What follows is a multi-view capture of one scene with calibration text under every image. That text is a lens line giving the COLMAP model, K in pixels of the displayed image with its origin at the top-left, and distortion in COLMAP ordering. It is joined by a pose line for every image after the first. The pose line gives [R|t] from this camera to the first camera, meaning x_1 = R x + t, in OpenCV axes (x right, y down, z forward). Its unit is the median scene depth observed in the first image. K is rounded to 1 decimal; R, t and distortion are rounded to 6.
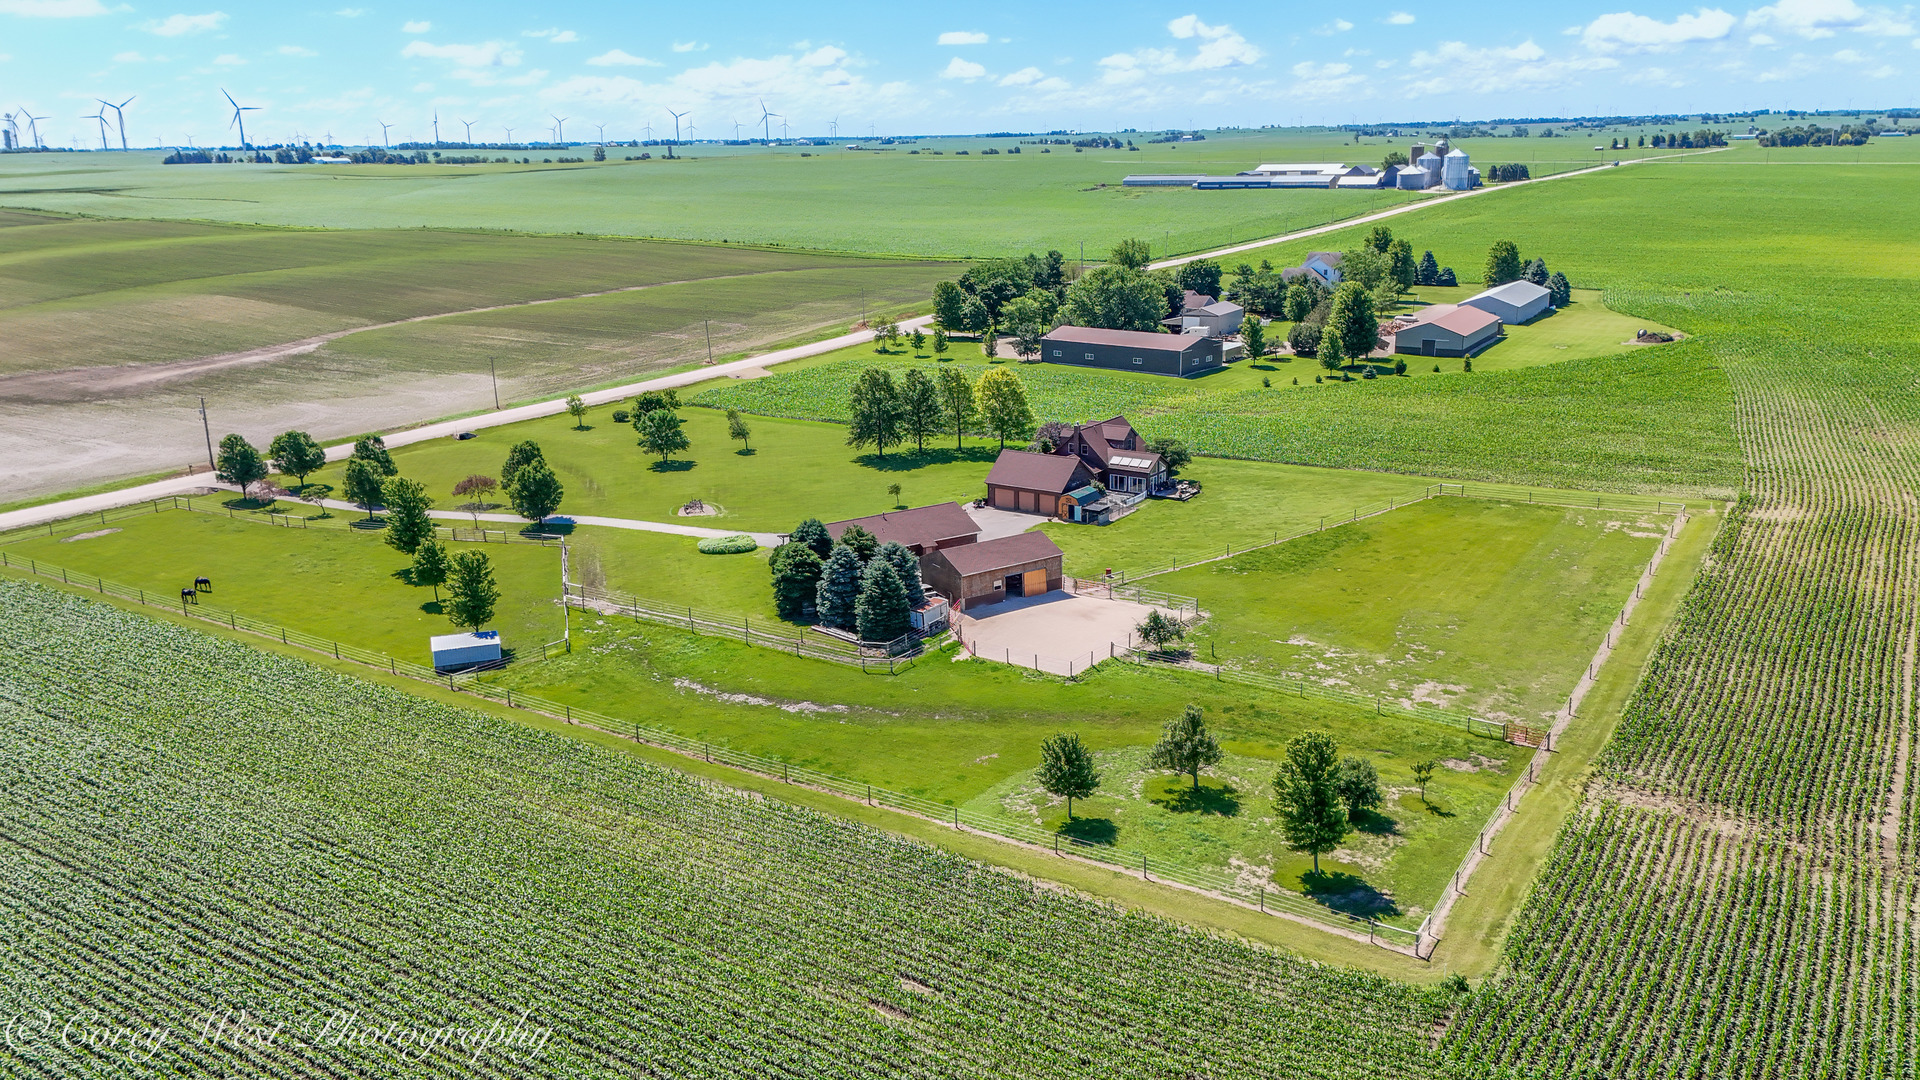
lens RADIAL K [[1479.6, 0, 959.6], [0, 1479.6, 545.5], [0, 0, 1]] dist [0.074324, -0.070749]
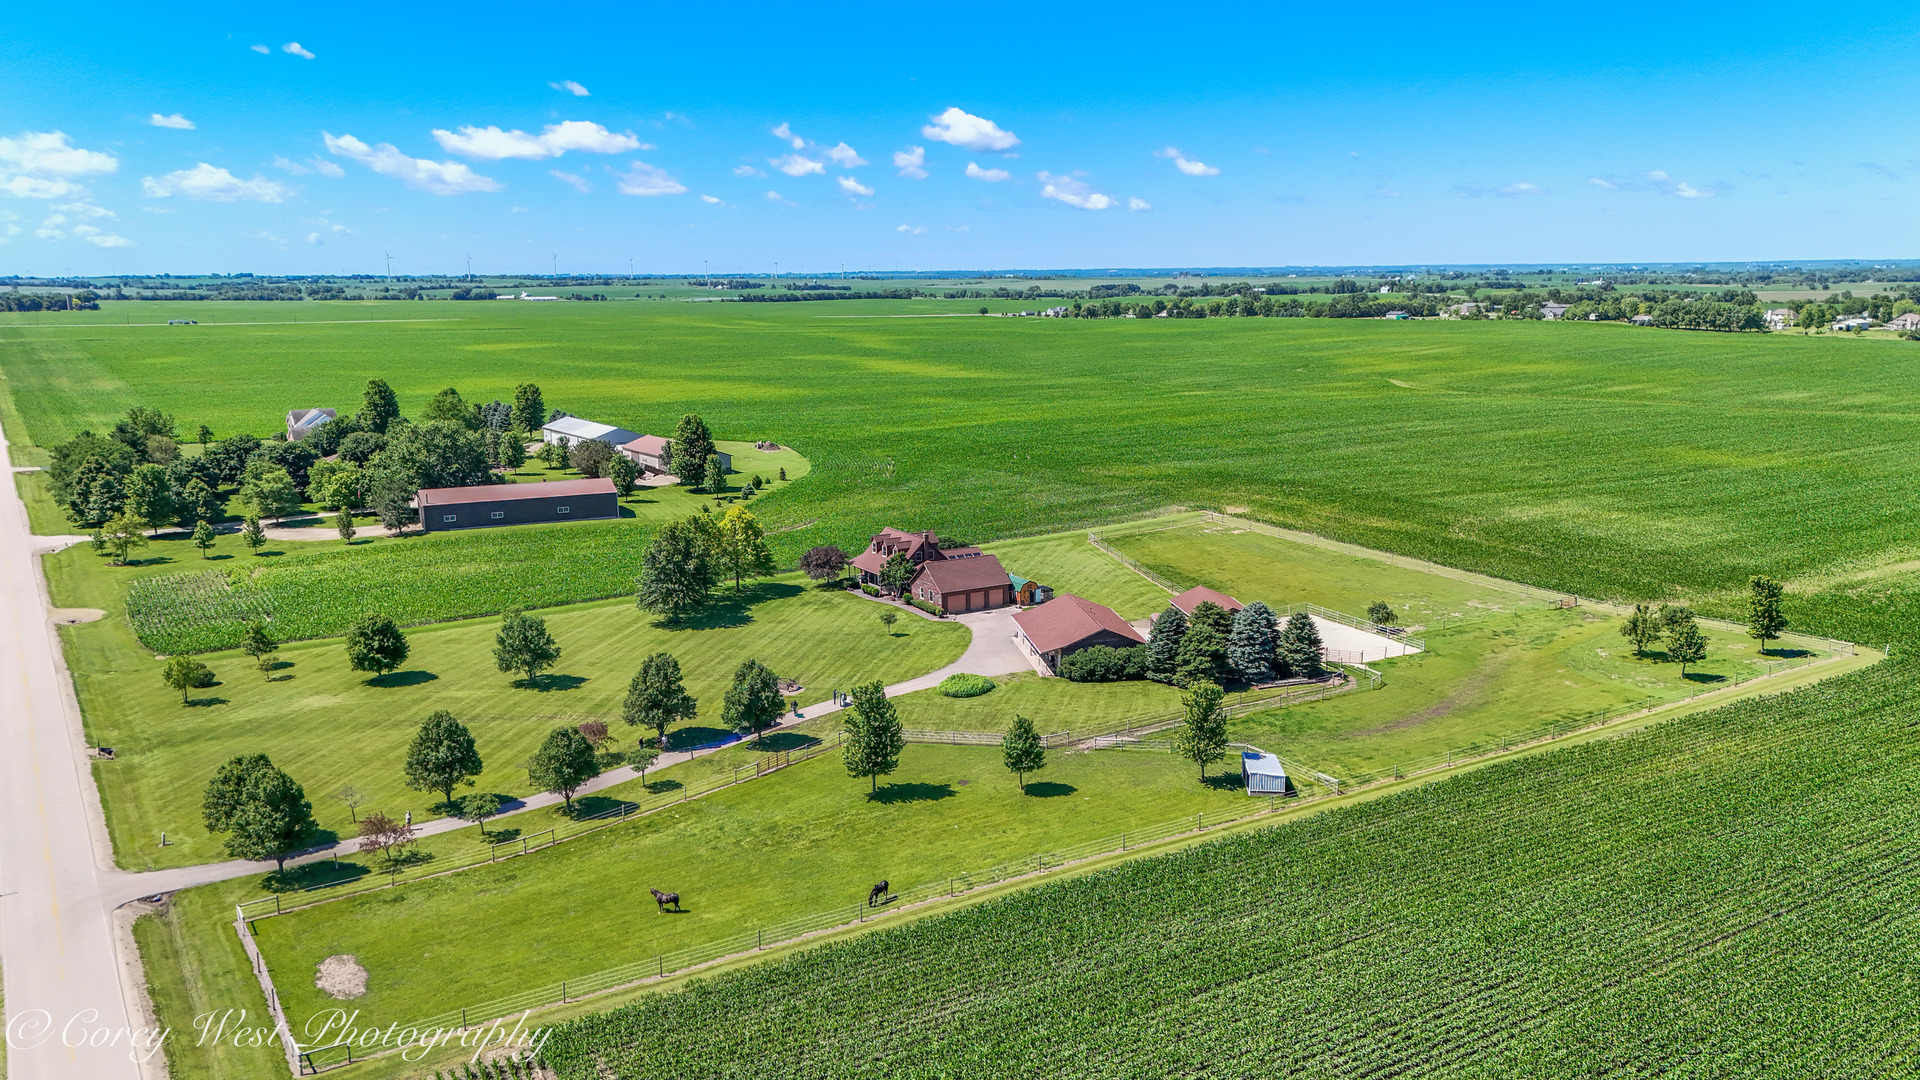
lens RADIAL K [[1479.6, 0, 964.4], [0, 1479.6, 538.7], [0, 0, 1]] dist [0.074324, -0.070749]
pose [[0.411995, -0.149026, 0.898917, -0.802767], [0.246880, 0.967891, 0.047310, -0.110649], [-0.877104, 0.202433, 0.435557, 0.449031]]
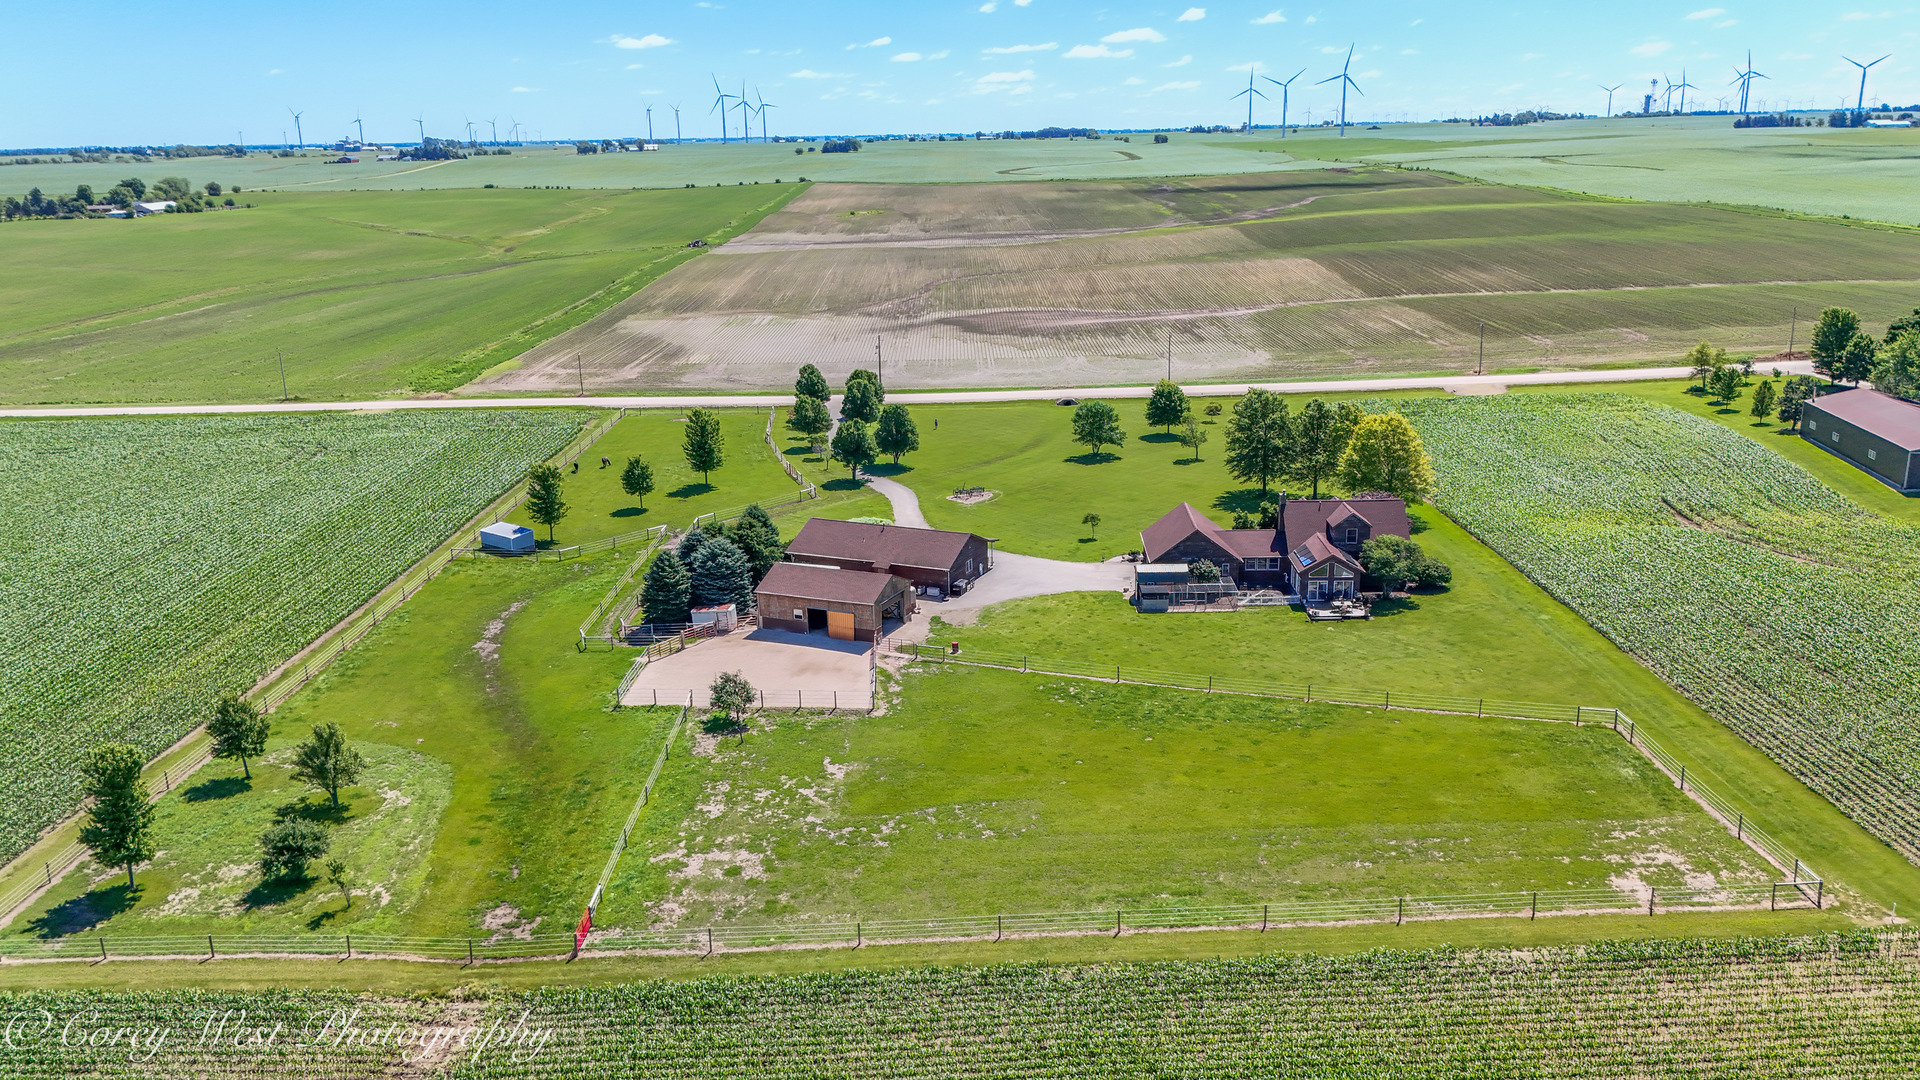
lens RADIAL K [[1479.6, 0, 957.4], [0, 1479.6, 525.9], [0, 0, 1]] dist [0.074324, -0.070749]
pose [[0.535791, 0.225250, -0.813751, 0.570976], [-0.215108, 0.968373, 0.126419, -0.115467], [0.816491, 0.107310, 0.567298, 0.371641]]
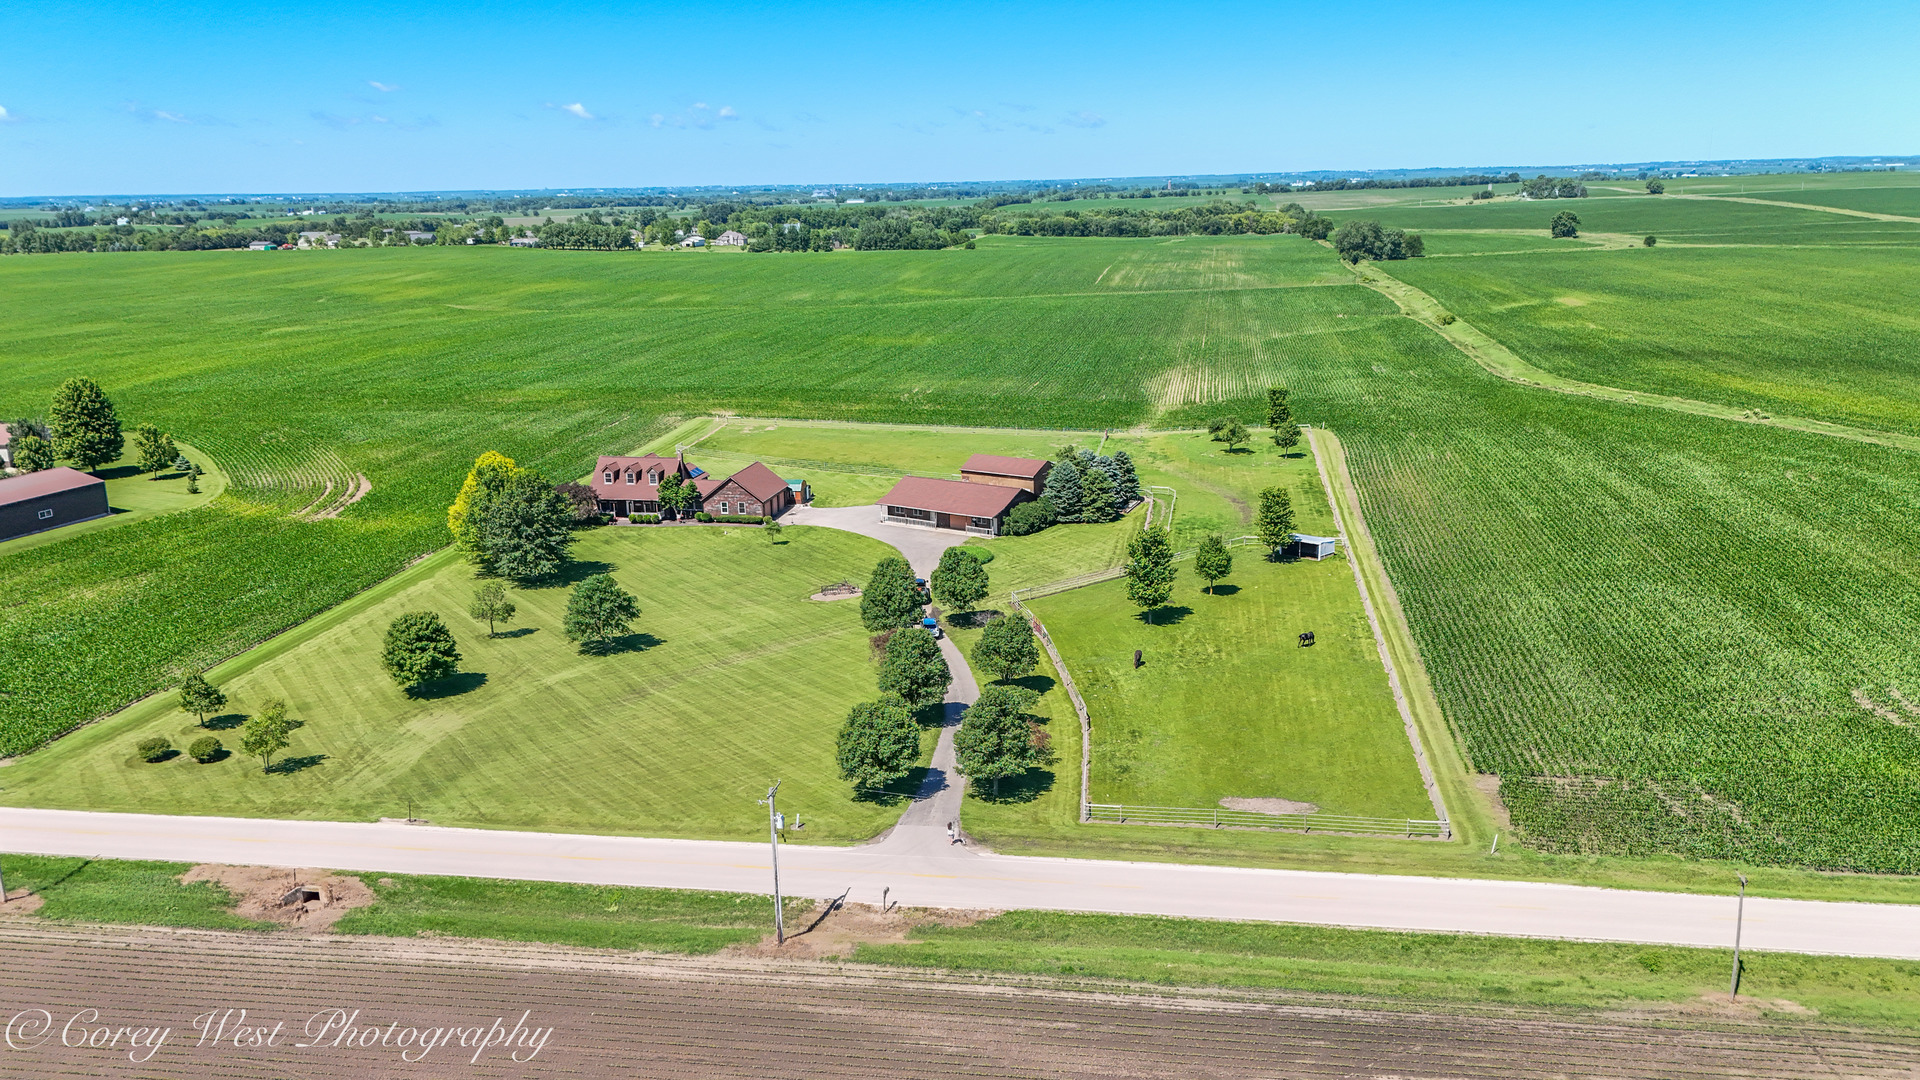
lens RADIAL K [[1479.6, 0, 964.6], [0, 1479.6, 538.4], [0, 0, 1]] dist [0.074324, -0.070749]
pose [[-0.401180, -0.189723, 0.896136, -0.885015], [0.272961, 0.909108, 0.314668, -0.277805], [-0.874384, 0.370848, -0.312929, 1.062161]]
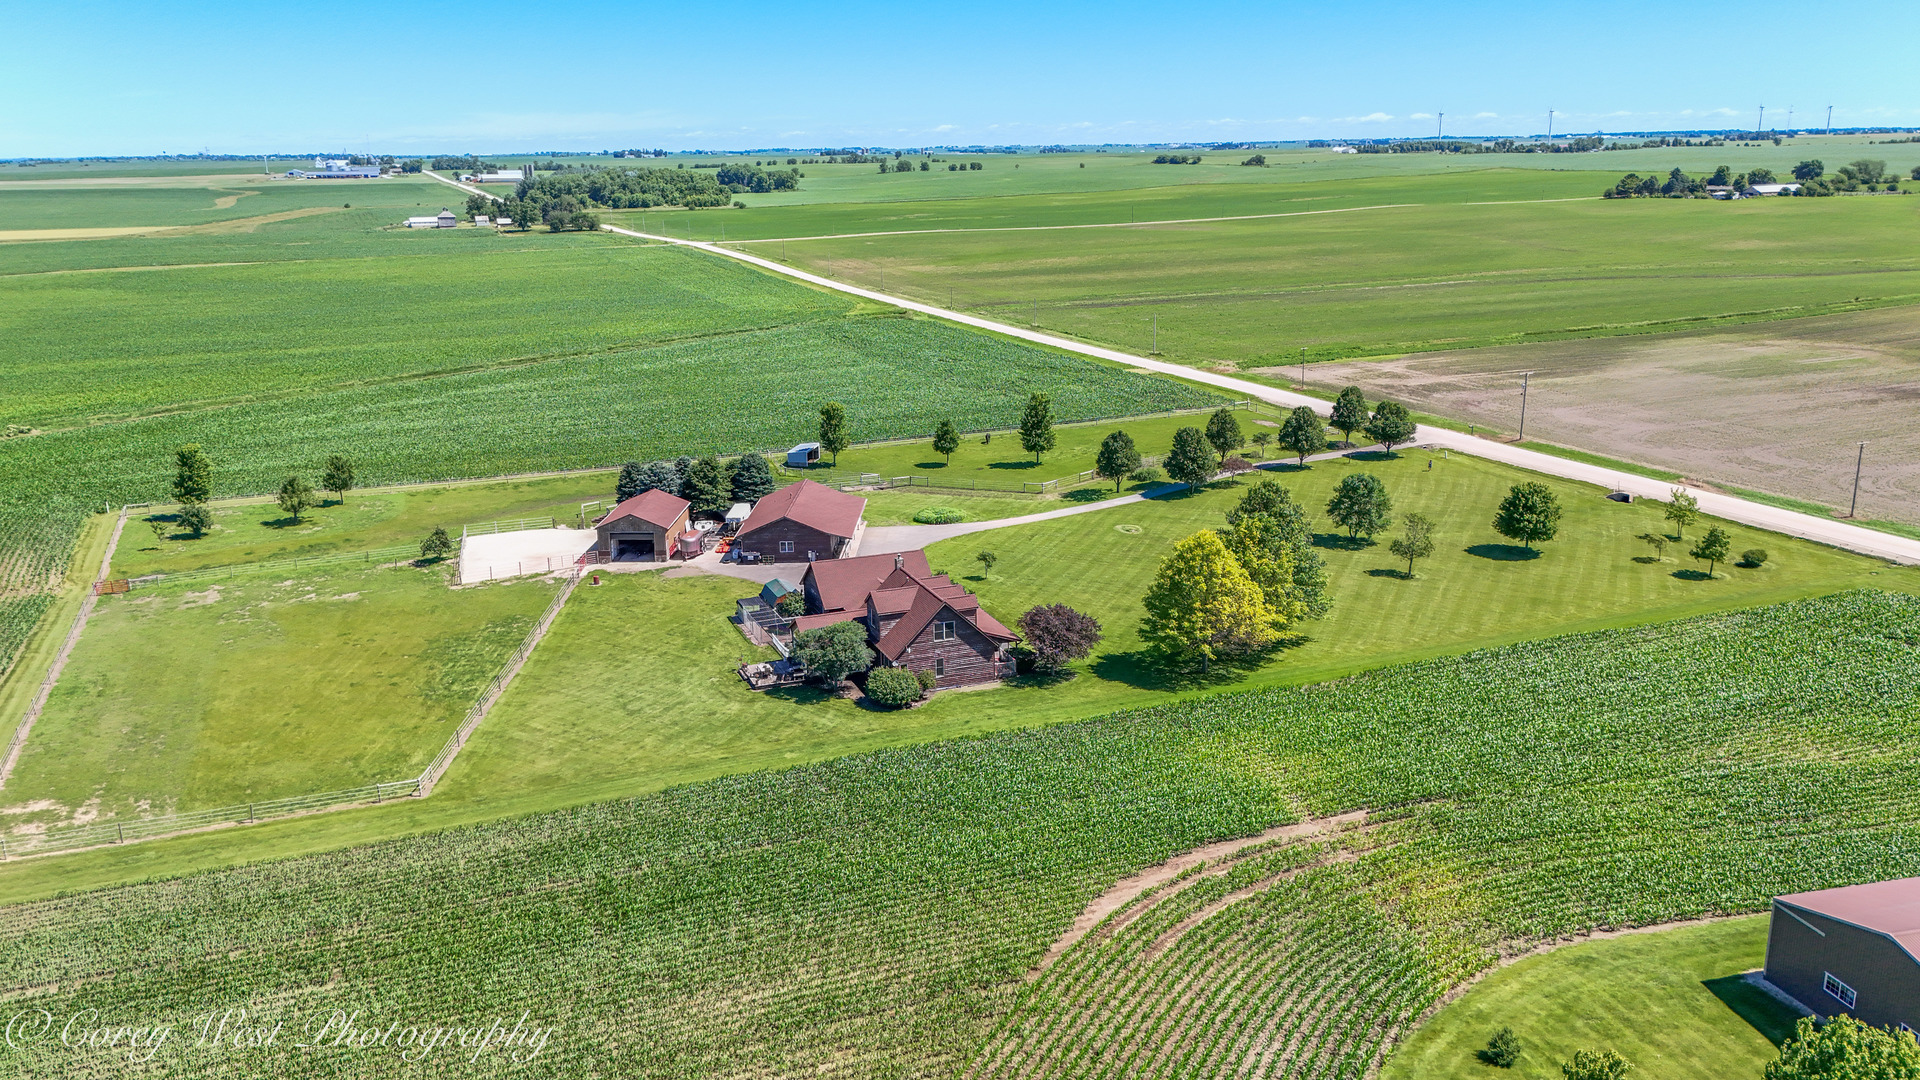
lens RADIAL K [[1479.6, 0, 961.2], [0, 1479.6, 524.0], [0, 0, 1]] dist [0.074324, -0.070749]
pose [[-0.570010, 0.231018, -0.788492, 0.548695], [-0.194396, 0.894493, 0.402607, -0.346598], [0.798310, 0.382769, -0.464961, 1.212688]]
